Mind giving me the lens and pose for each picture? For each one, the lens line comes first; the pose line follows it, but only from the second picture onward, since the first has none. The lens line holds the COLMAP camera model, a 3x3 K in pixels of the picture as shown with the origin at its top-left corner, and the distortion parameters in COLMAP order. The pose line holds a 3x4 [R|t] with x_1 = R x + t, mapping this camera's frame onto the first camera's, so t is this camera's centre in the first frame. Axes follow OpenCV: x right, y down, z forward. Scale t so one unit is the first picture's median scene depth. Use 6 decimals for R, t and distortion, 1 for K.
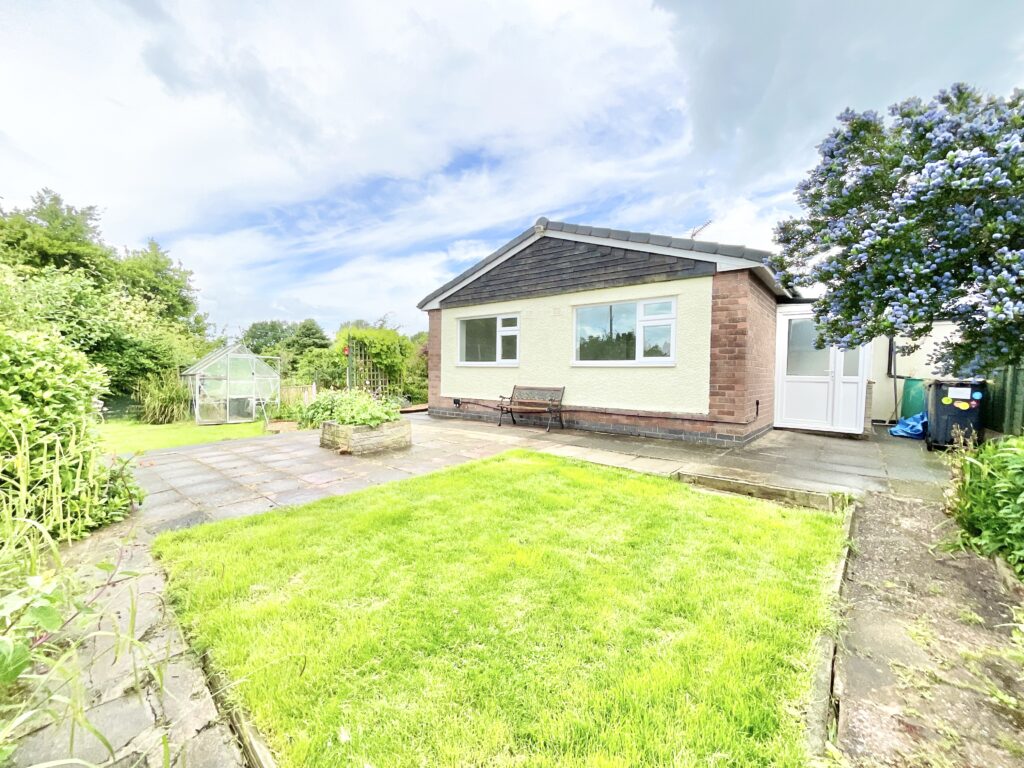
lens RADIAL K [[416.1, 0, 514.0], [0, 416.1, 382.1], [0, 0, 1]] dist [0.002735, 0.000866]
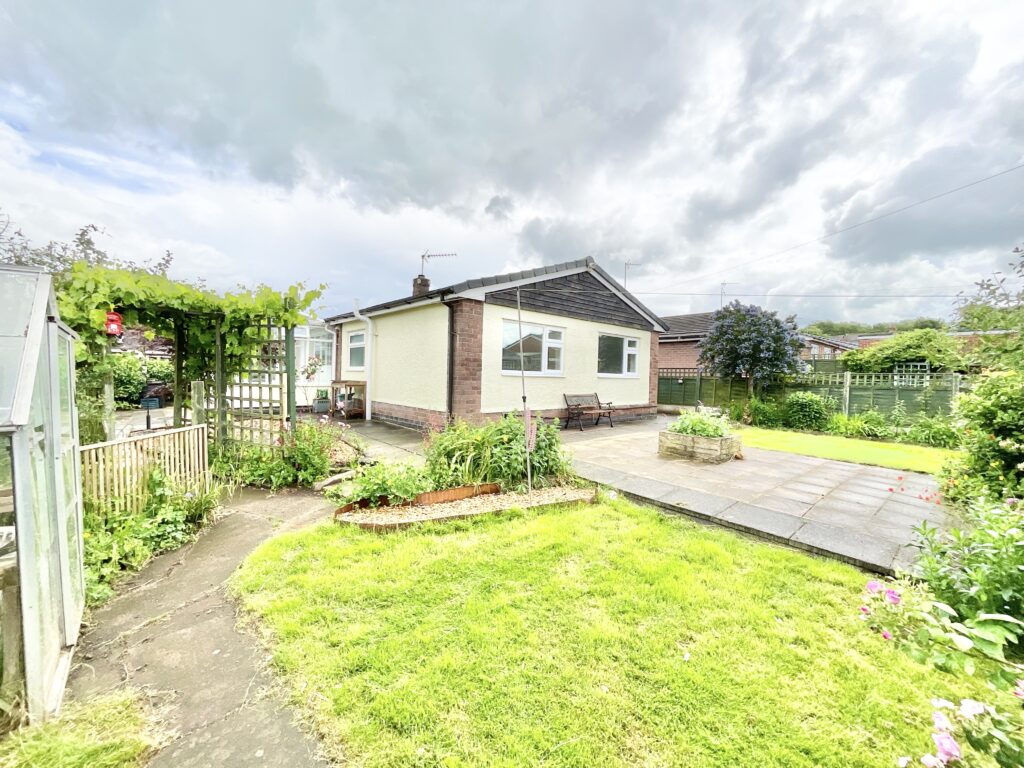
lens RADIAL K [[416.1, 0, 514.3], [0, 416.1, 387.0], [0, 0, 1]] dist [0.002735, 0.000866]
pose [[0.146848, -0.018632, 0.988984, -1.106284], [0.020351, 0.999668, 0.015811, -0.029964], [-0.988950, 0.017805, 0.147179, 0.962066]]
